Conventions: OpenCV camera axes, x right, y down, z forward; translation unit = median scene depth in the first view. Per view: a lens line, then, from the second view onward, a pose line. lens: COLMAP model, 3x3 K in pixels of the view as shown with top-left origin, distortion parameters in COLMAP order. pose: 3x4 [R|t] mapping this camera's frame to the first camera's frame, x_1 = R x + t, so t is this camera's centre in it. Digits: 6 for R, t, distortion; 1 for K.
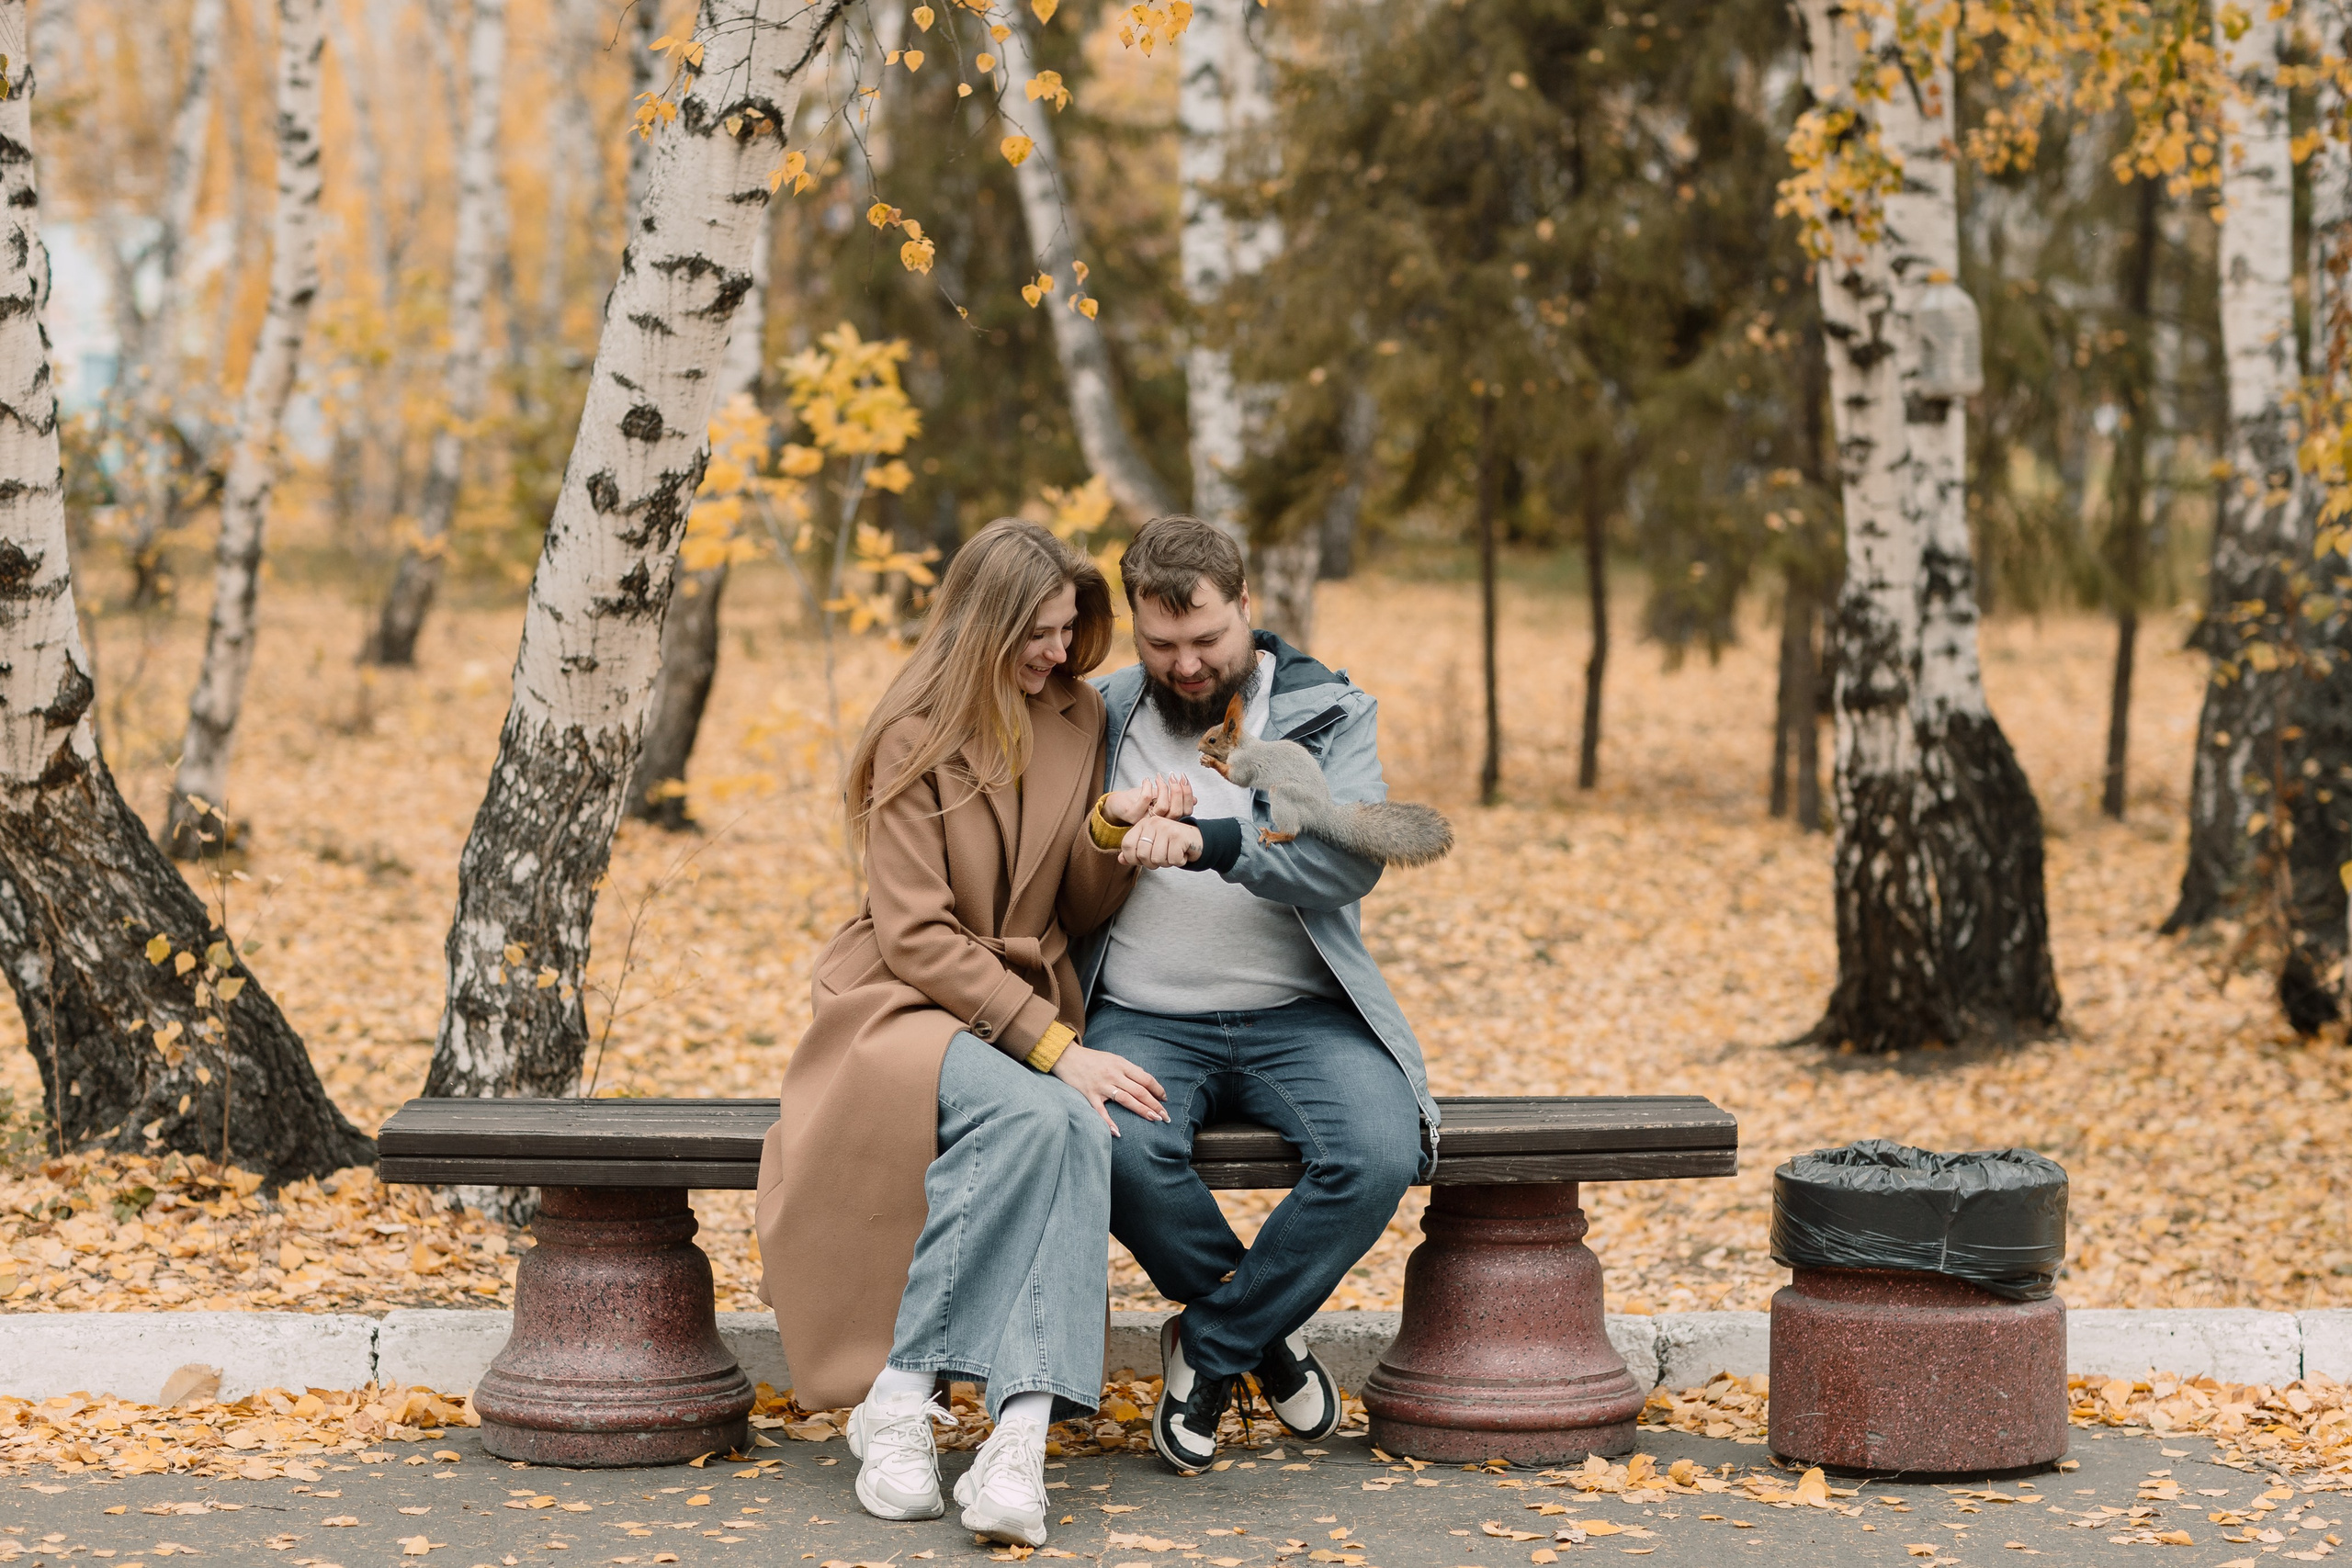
lens RADIAL K [[5899.5, 0, 1176.0], [0, 5899.5, 784.0], [0, 0, 1]] dist [-0.015023, 0.280143]
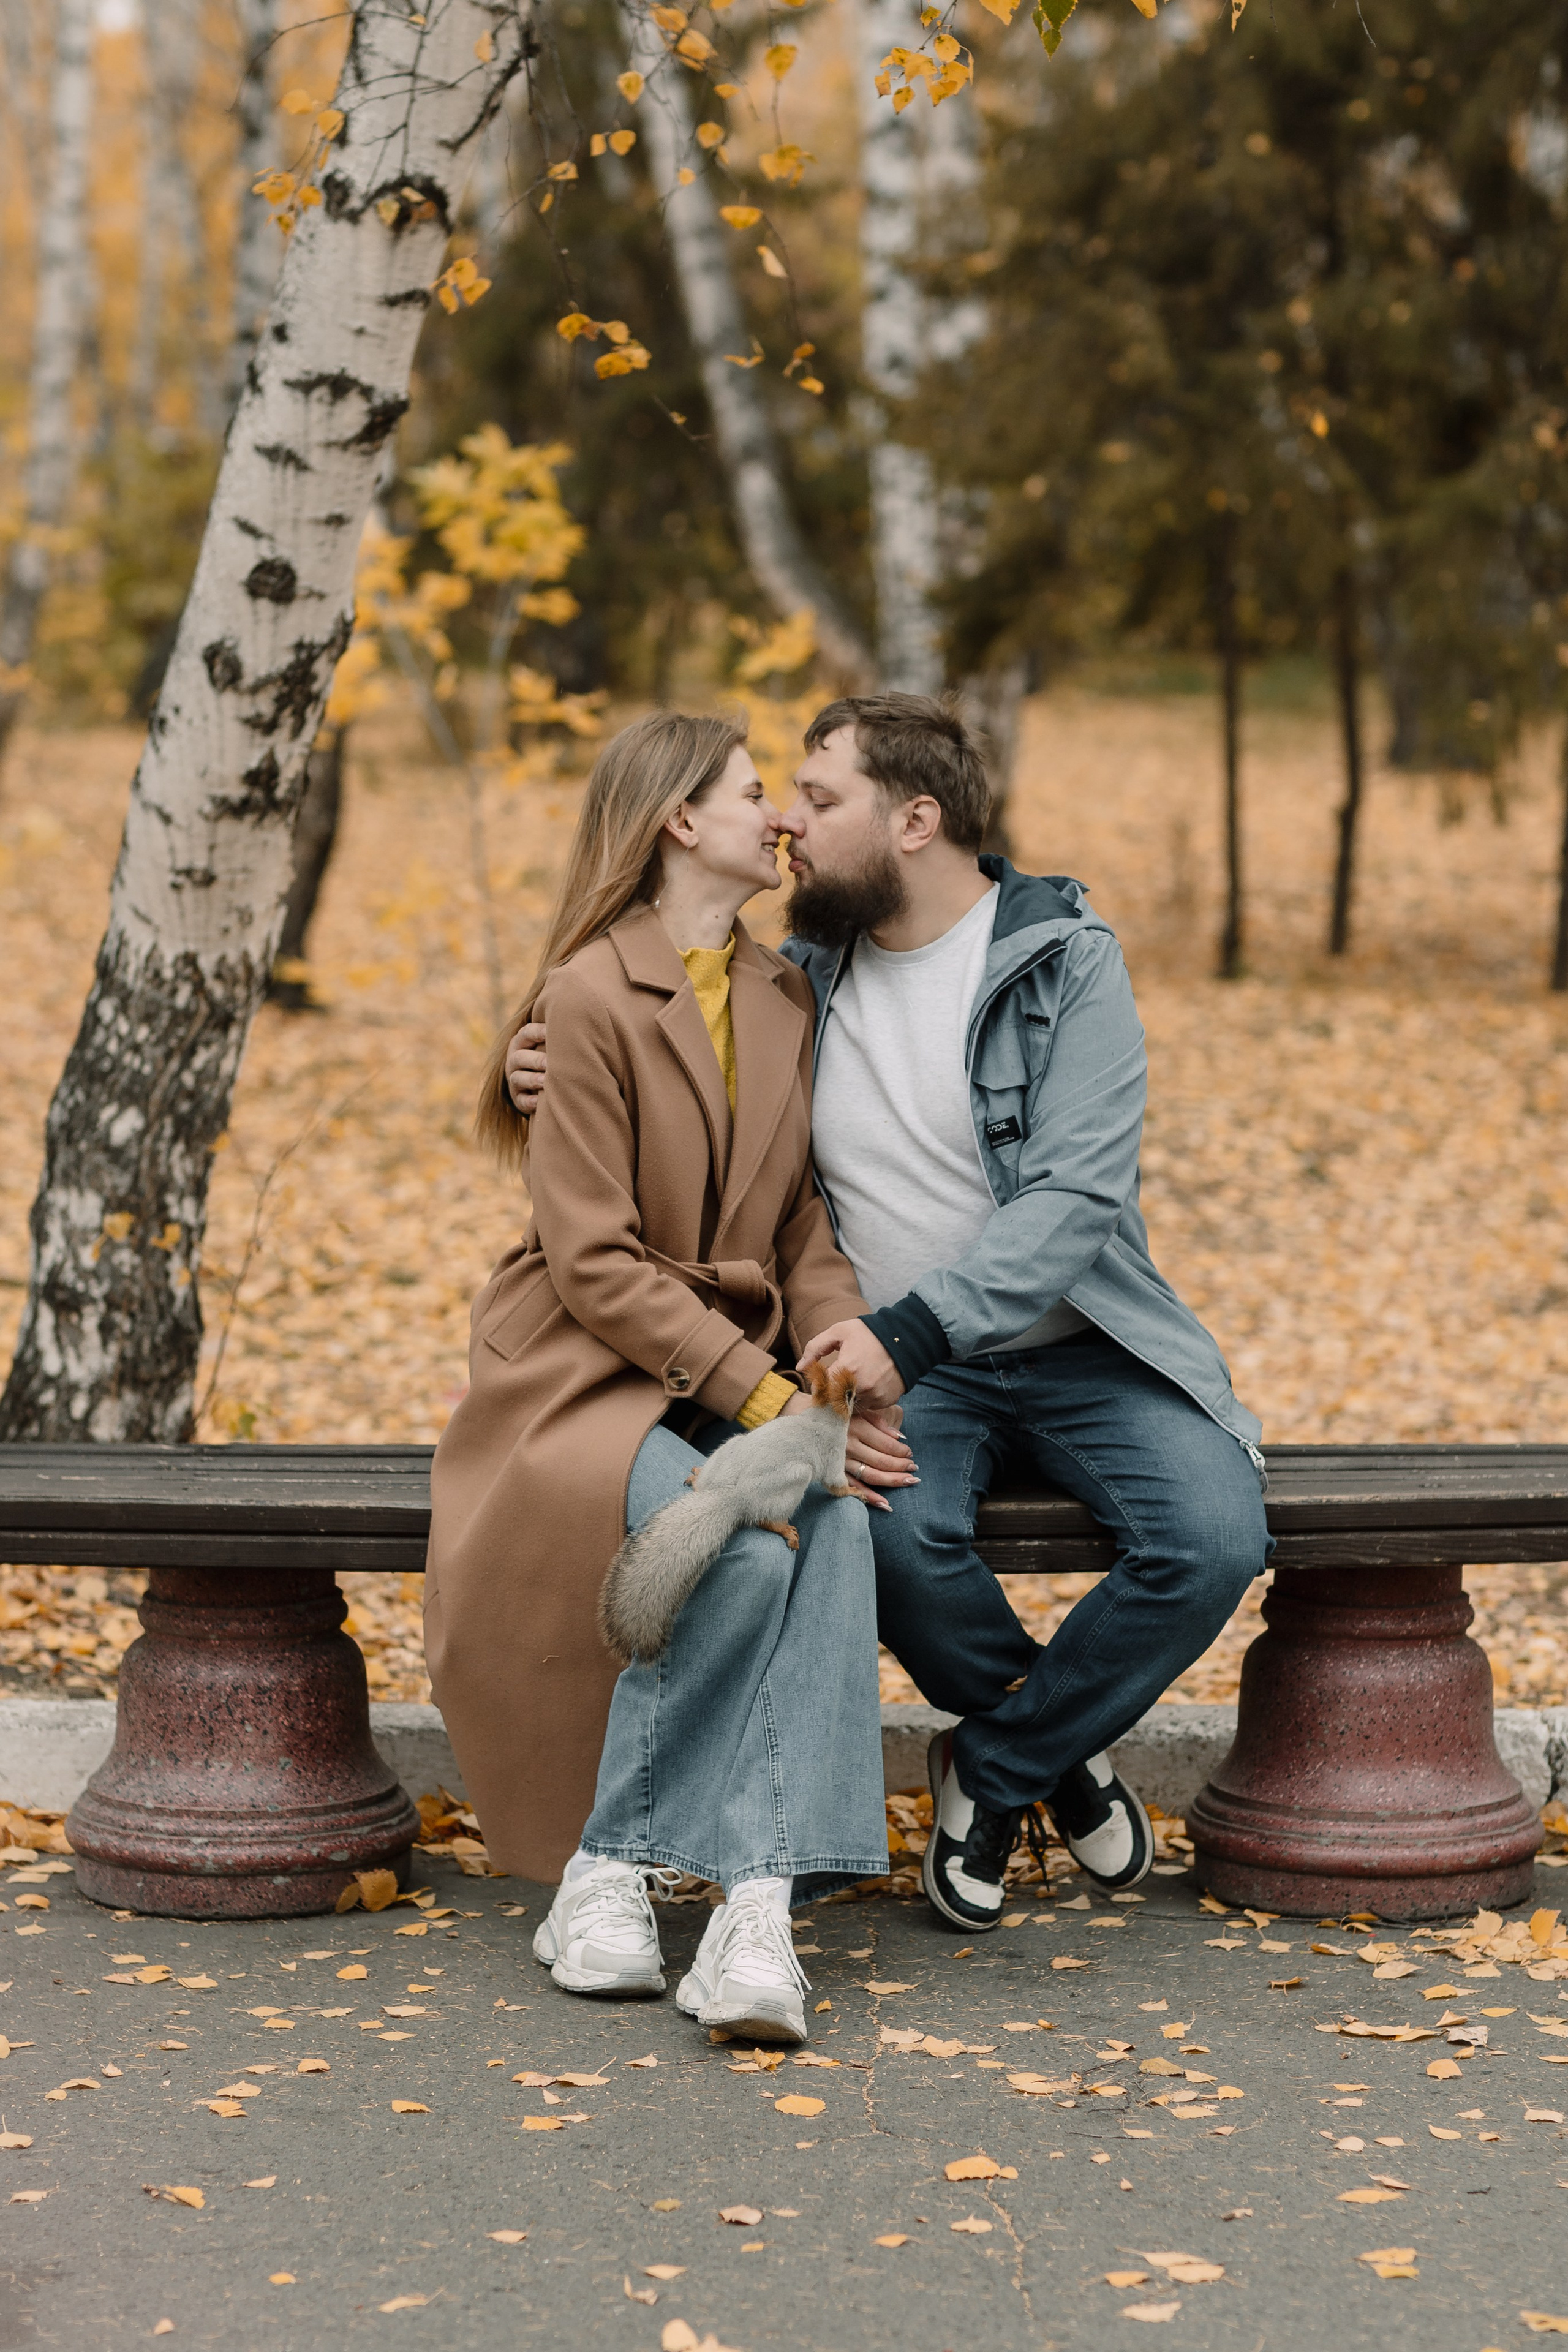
lens RADIAL K [[5900.1, 0, 722.4], [0, 5900.1, 1049.3], [0, 0, 1]] dist [-0.015023, 0.280143]
pose [[0.999978, 0.001350, -0.006498, -0.023198], [-0.001099, 0.999261, 0.038427, -0.027720], [0.006545, -0.038419, 0.999240, 0.190926]]
